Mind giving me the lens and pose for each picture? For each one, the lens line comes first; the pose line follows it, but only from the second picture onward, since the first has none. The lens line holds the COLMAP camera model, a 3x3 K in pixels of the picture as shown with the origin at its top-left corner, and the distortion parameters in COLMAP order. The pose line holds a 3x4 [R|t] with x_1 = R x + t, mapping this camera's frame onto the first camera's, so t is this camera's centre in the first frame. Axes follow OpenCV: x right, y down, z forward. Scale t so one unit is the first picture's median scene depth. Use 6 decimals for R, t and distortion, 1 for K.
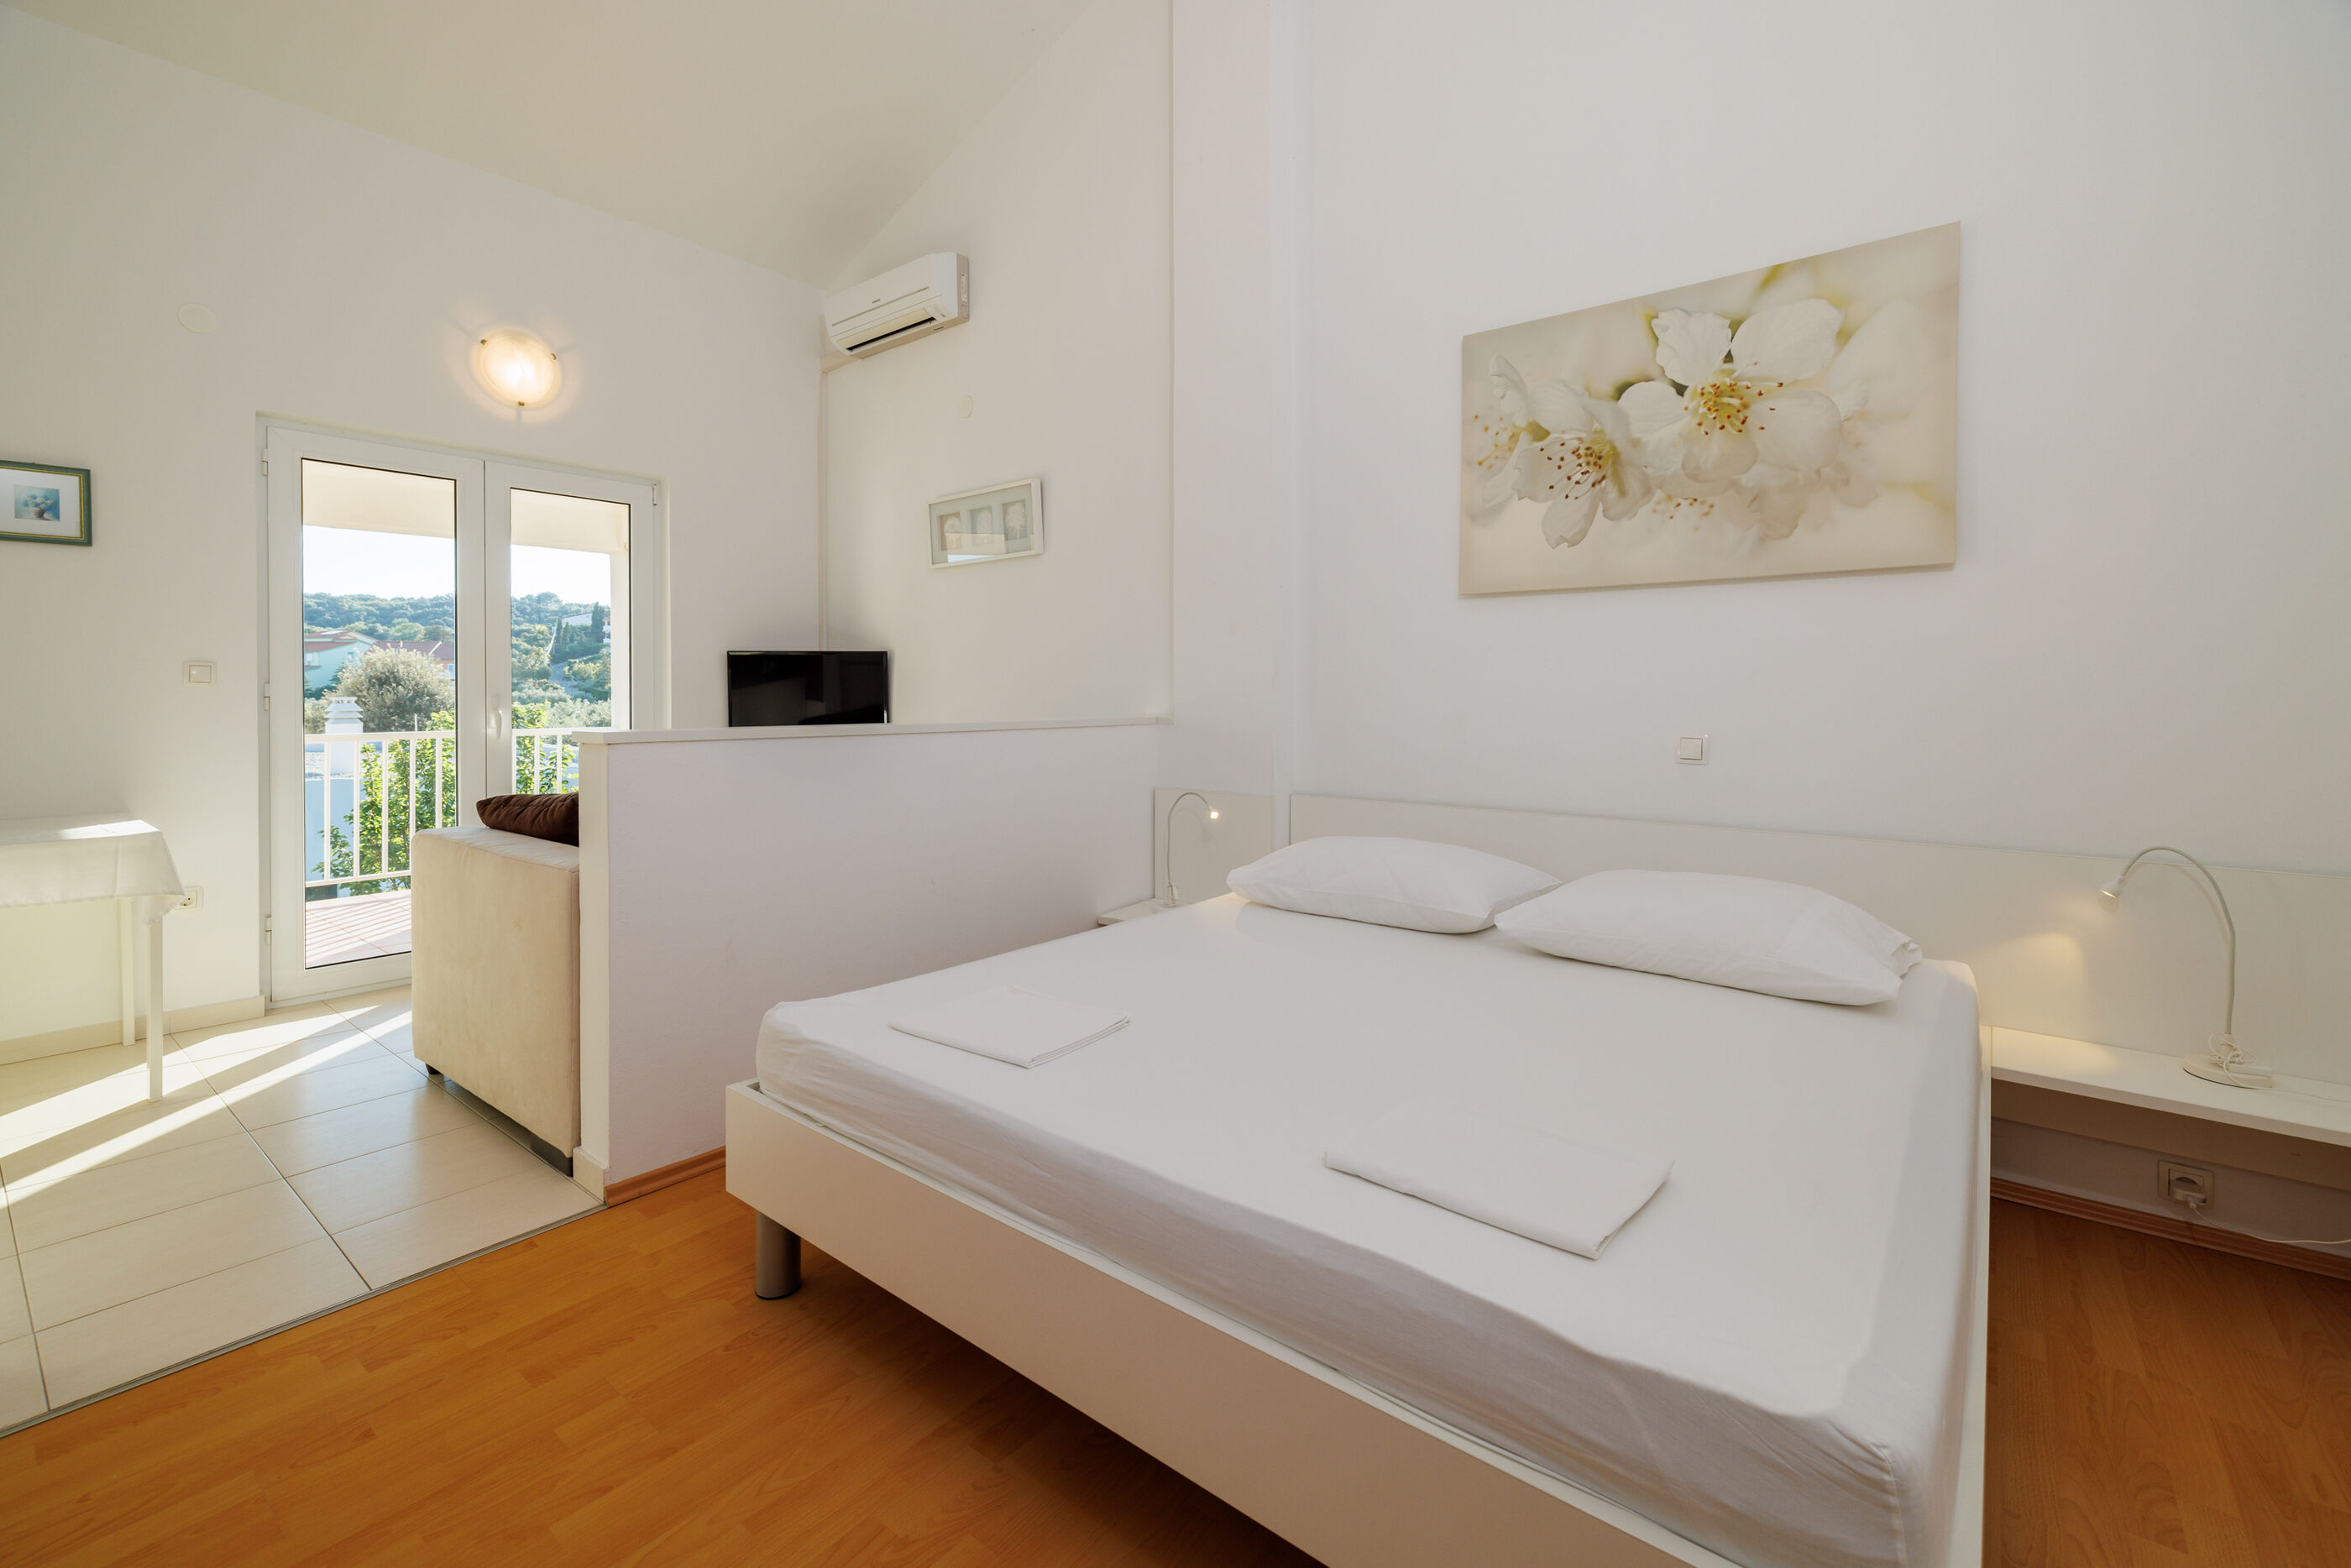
lens RADIAL K [[1004.7, 0, 1183.2], [0, 1004.7, 697.7], [0, 0, 1]] dist [0.001093, -0.000207]
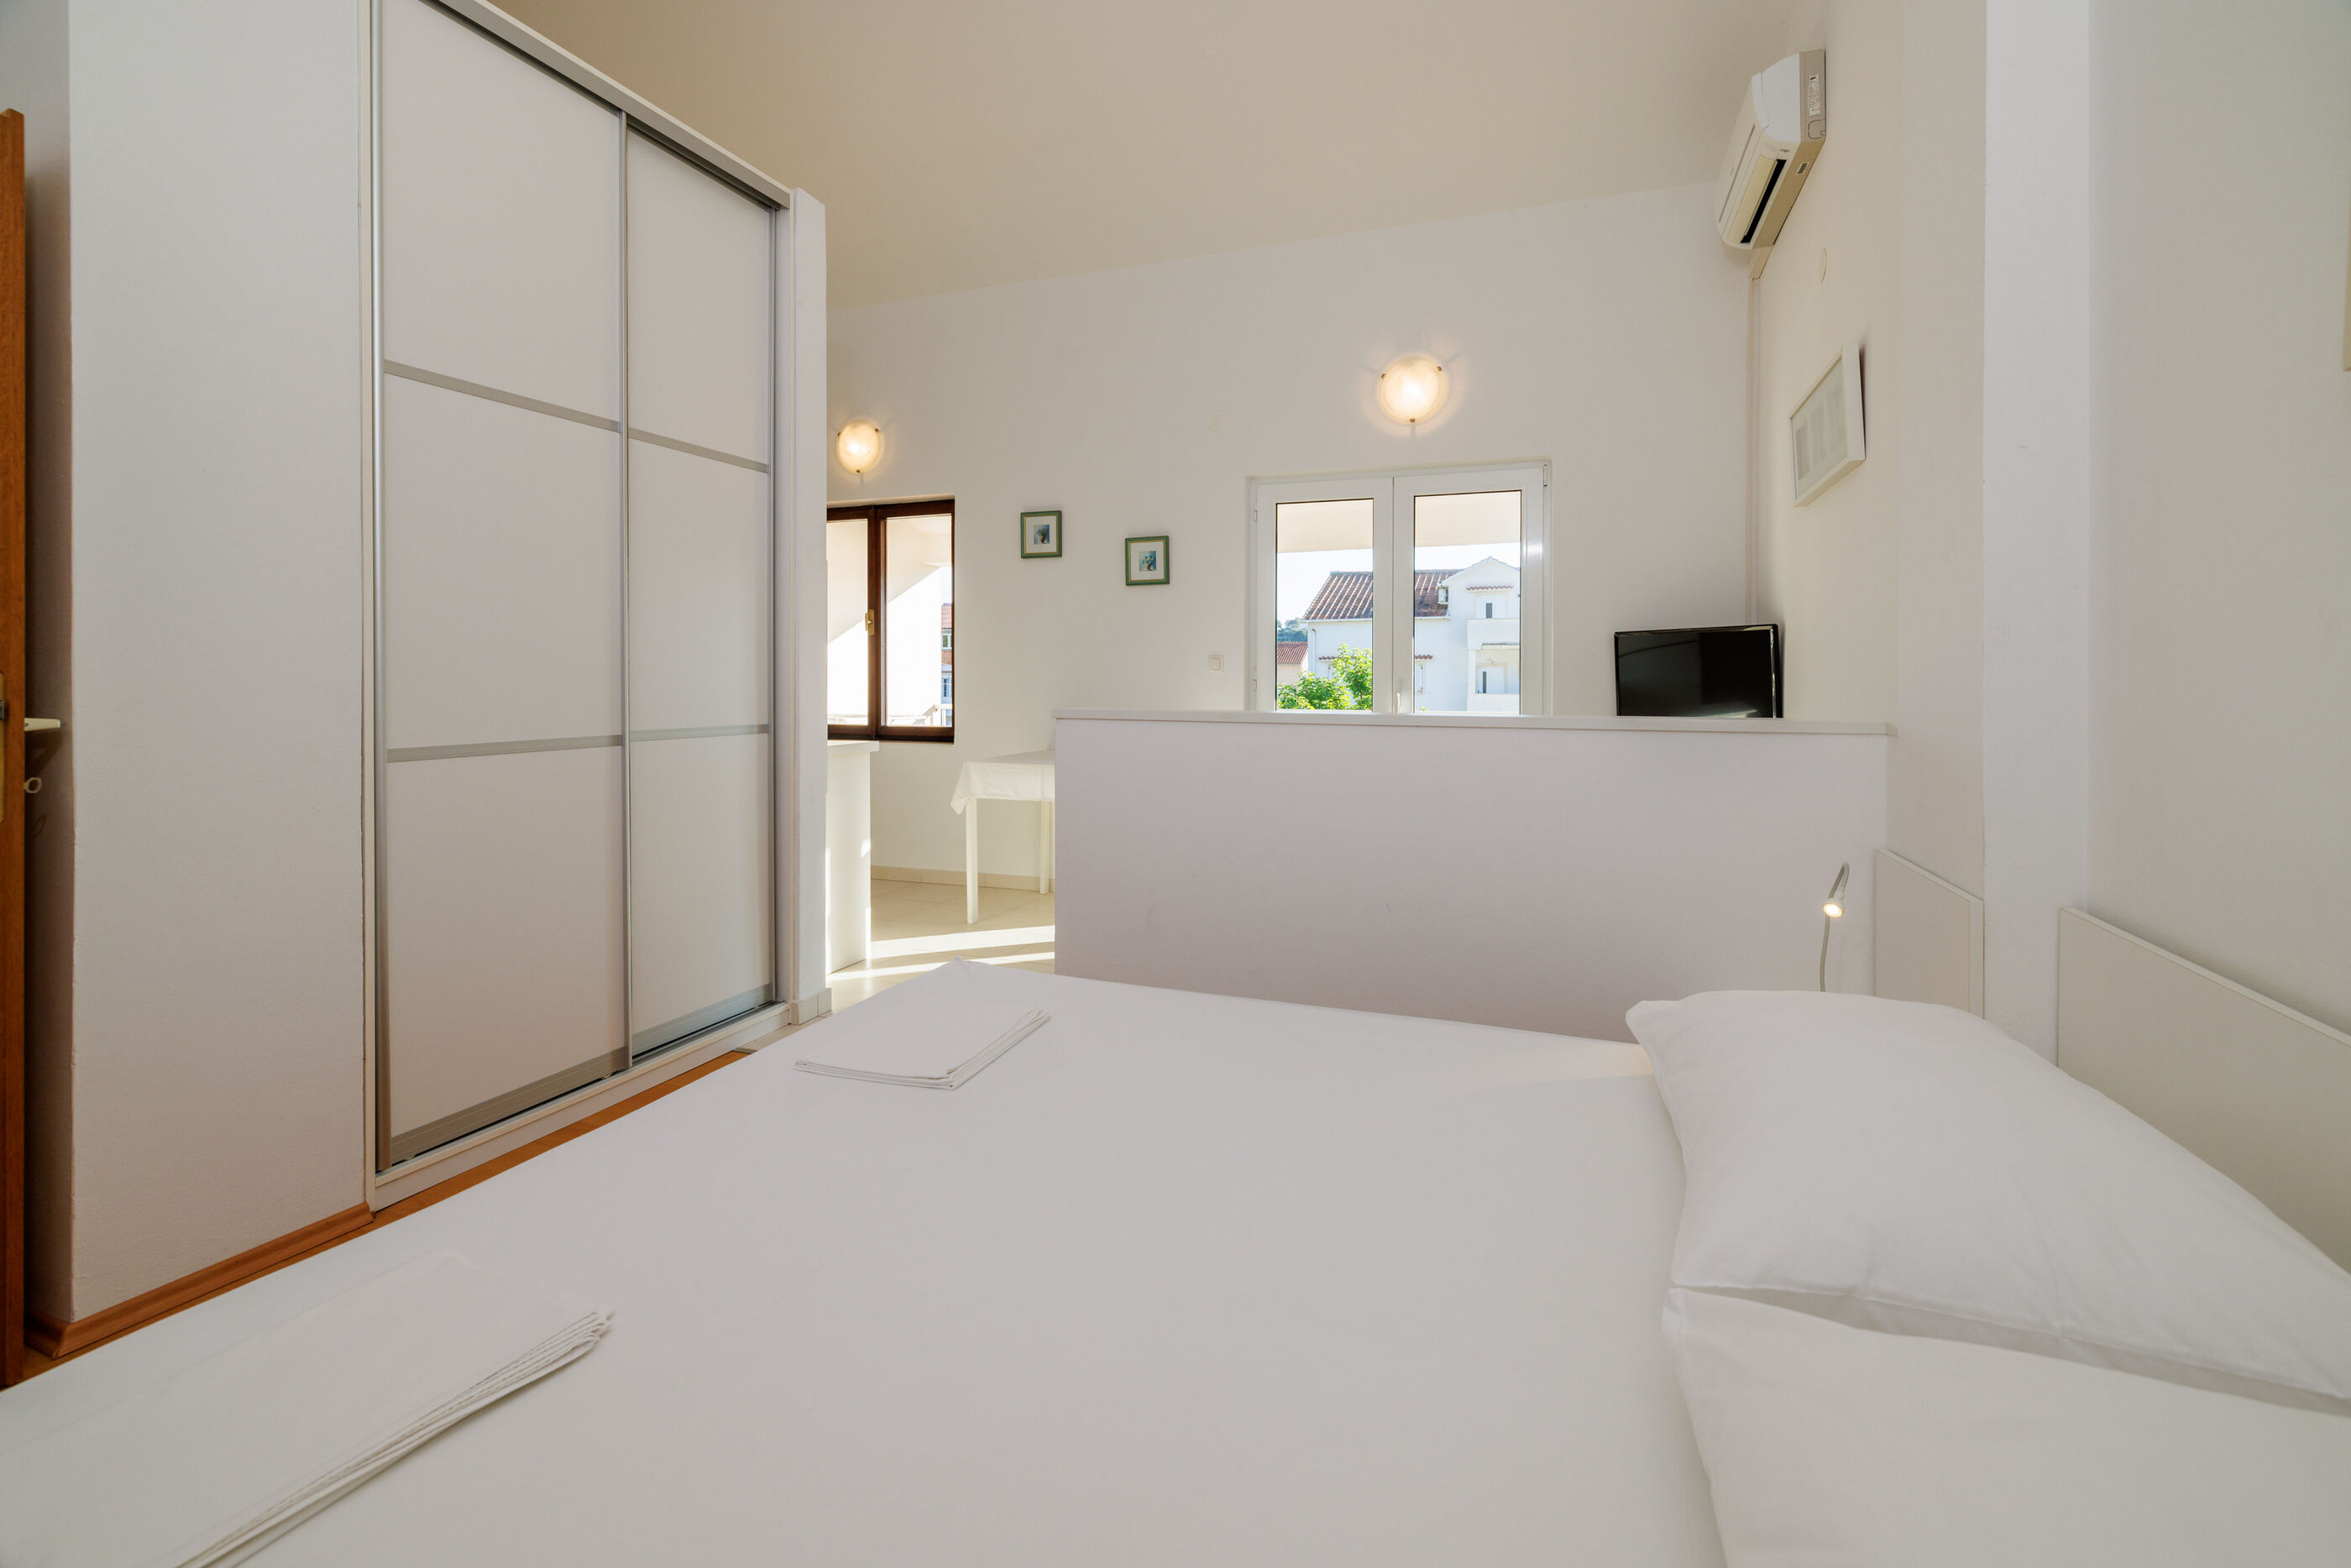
lens RADIAL K [[1013.2, 0, 1201.5], [0, 1013.2, 681.0], [0, 0, 1]] dist [-0.000489, -0.000073]
pose [[0.322723, 0.002914, -0.946489, 0.433550], [-0.007696, 0.999970, 0.000454, 0.000149], [0.946462, 0.007138, 0.322736, 0.534235]]
